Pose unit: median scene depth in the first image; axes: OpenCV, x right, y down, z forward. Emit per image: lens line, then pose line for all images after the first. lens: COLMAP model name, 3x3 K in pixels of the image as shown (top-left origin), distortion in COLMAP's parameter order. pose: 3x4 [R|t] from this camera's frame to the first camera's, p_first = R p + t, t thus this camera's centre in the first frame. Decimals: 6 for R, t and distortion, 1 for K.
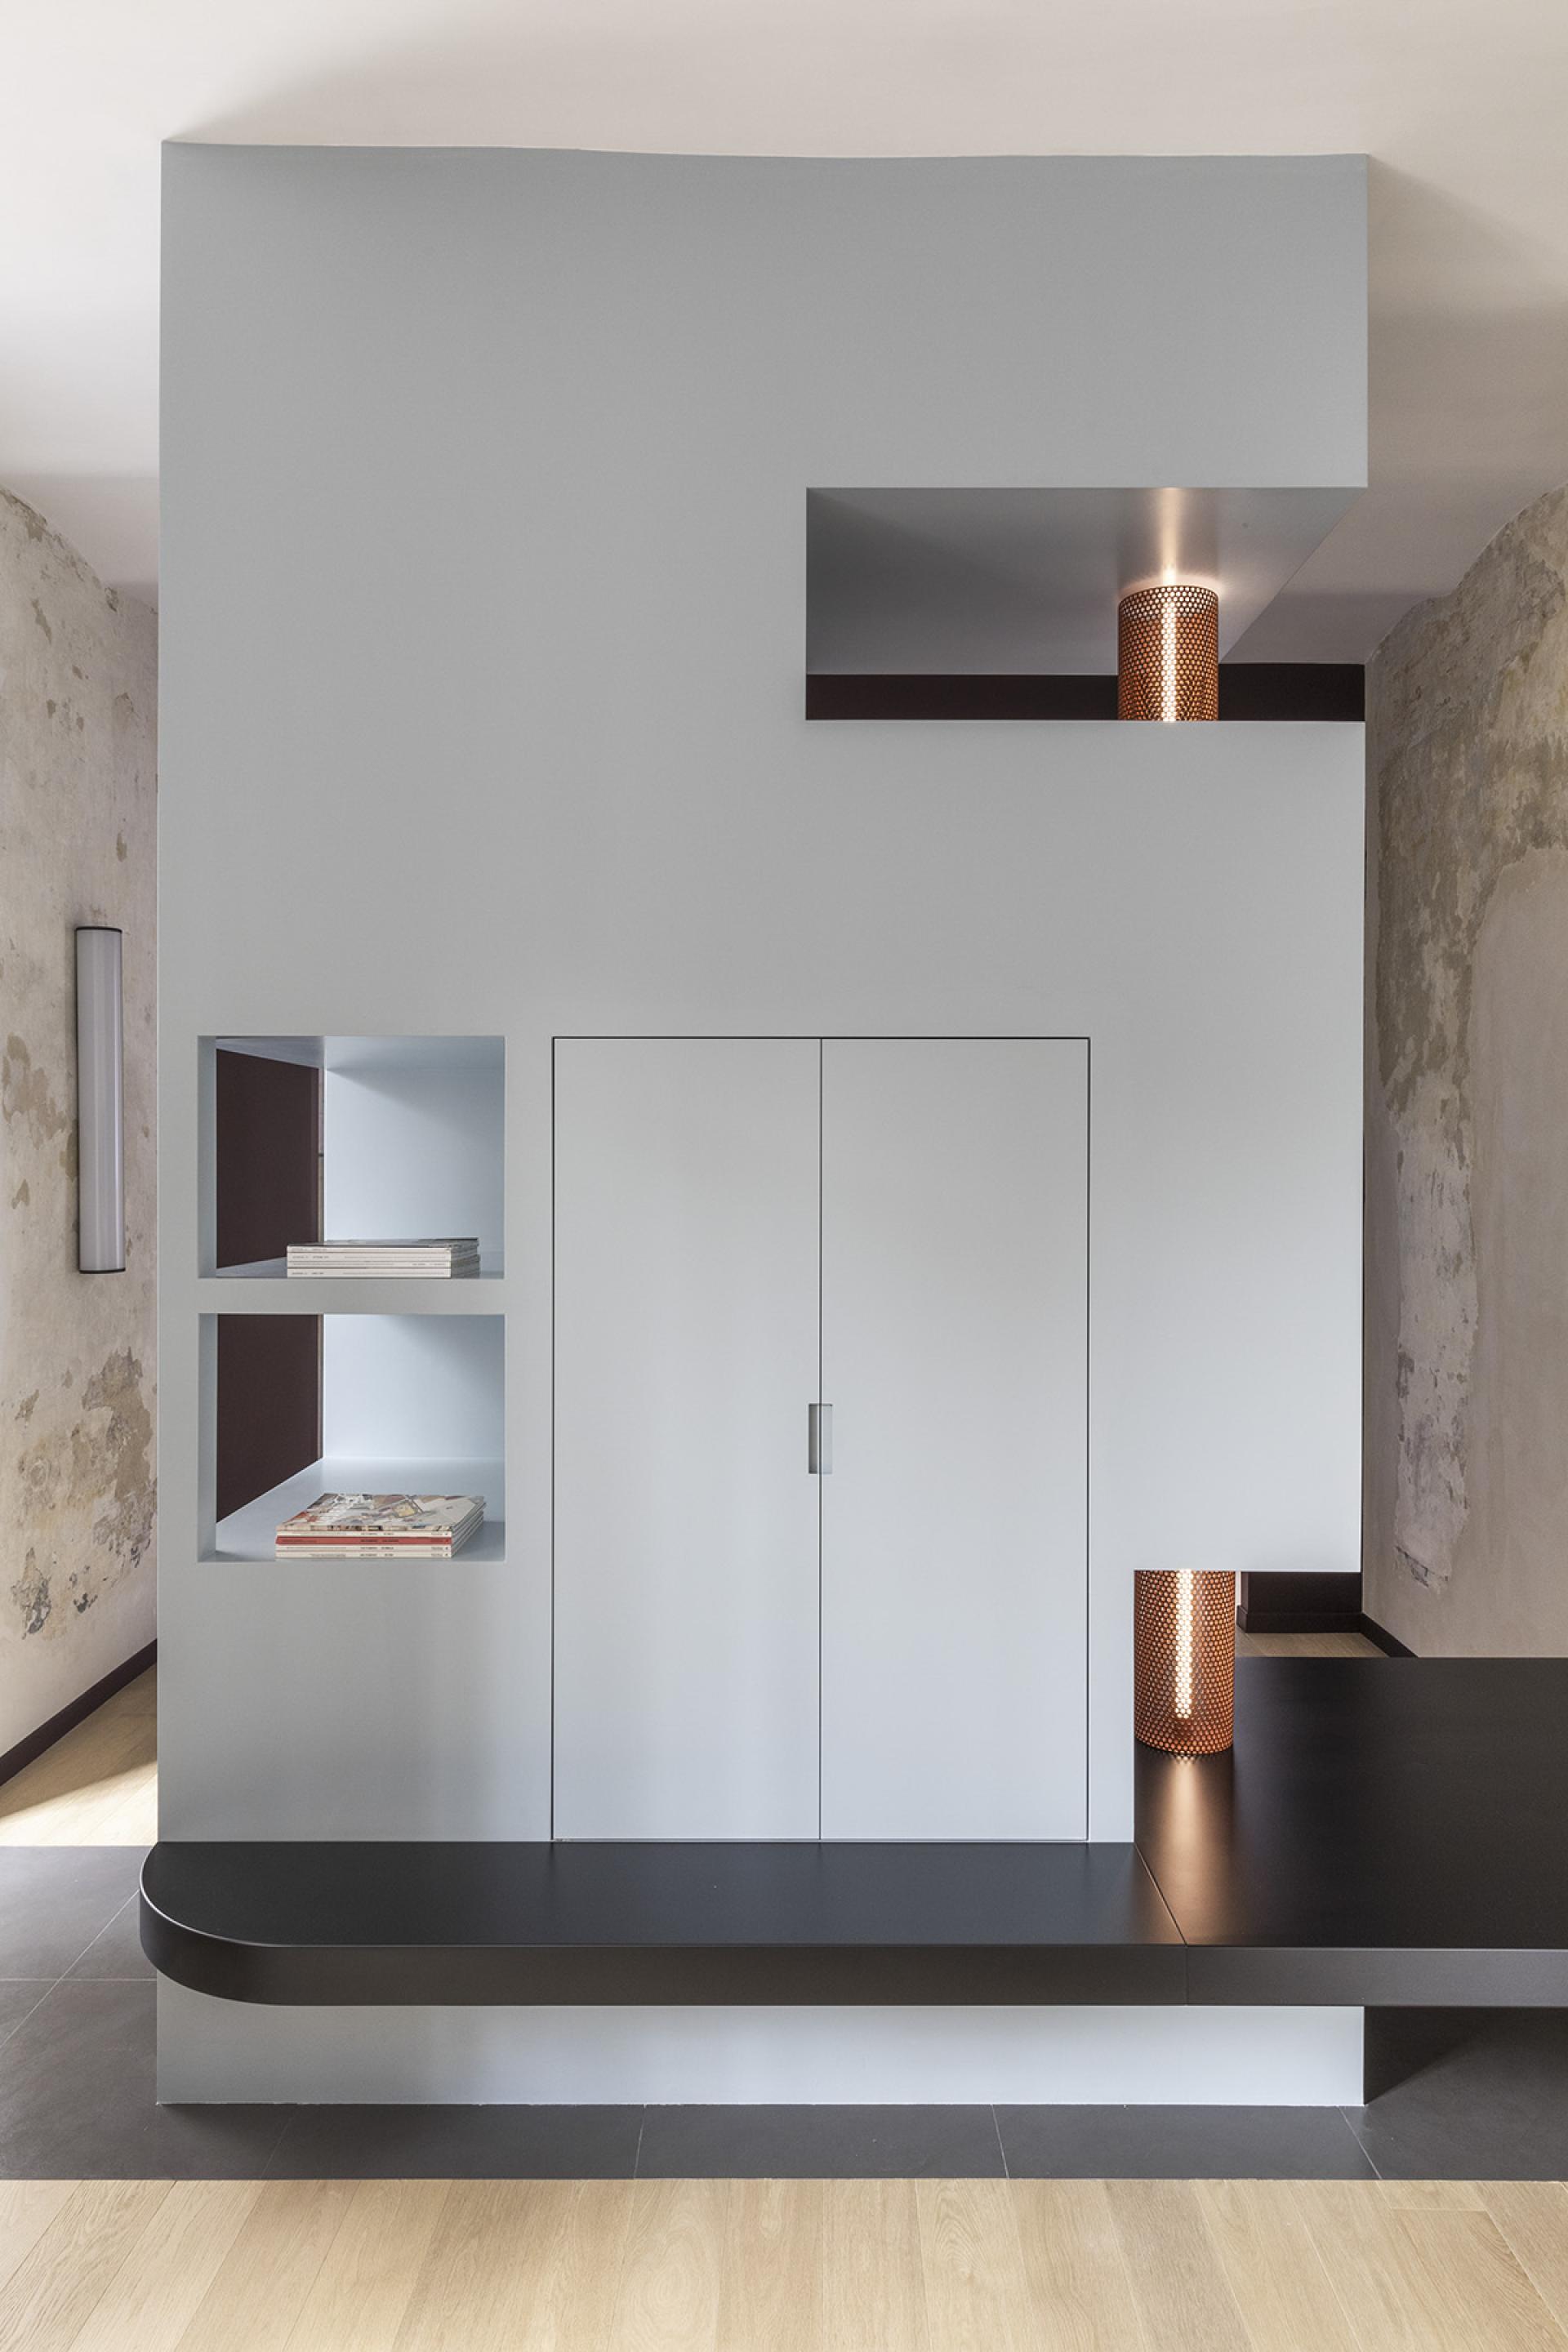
lens RADIAL K [[1485.1, 0, 782.0], [0, 1485.1, 1185.5], [0, 0, 1]] dist [-0.027099, 0.007706]
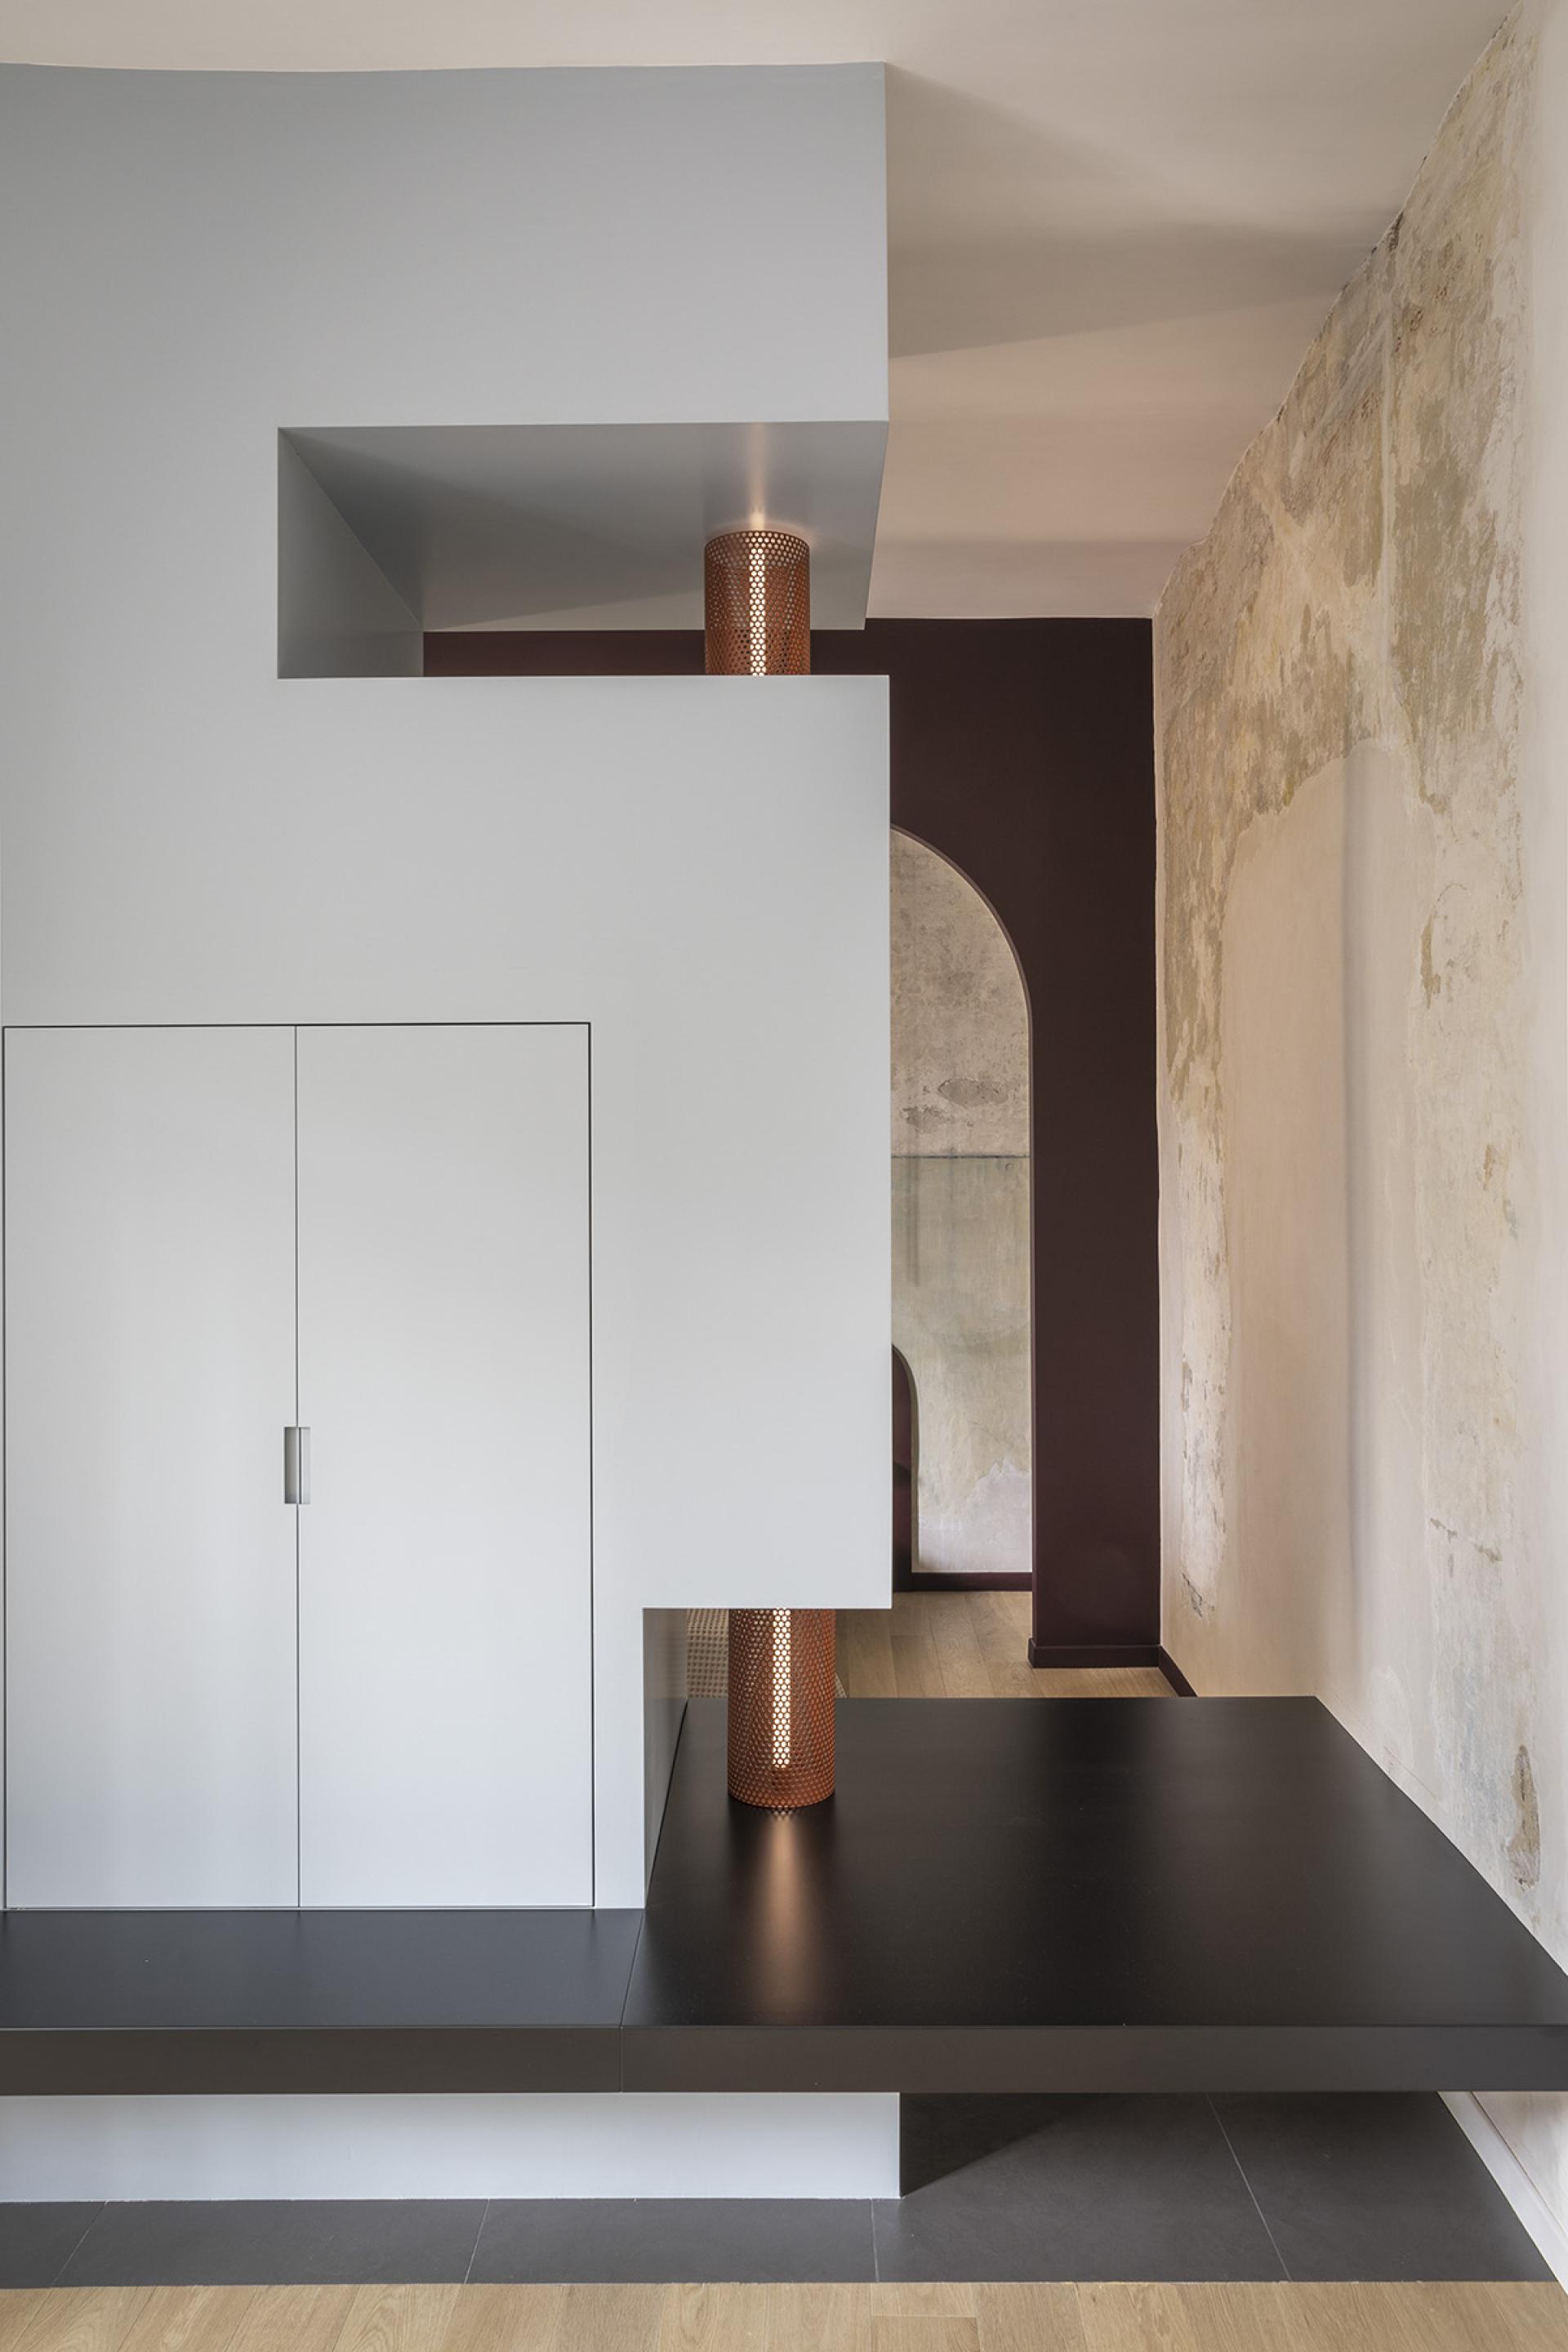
lens RADIAL K [[1601.5, 0, 786.5], [0, 1601.5, 1164.2], [0, 0, 1]] dist [-0.034706, 0.015092]
pose [[0.999905, -0.008604, 0.010794, 0.266479], [0.008752, 0.999867, -0.013767, 0.001762], [-0.010675, 0.013860, 0.999847, 0.012953]]
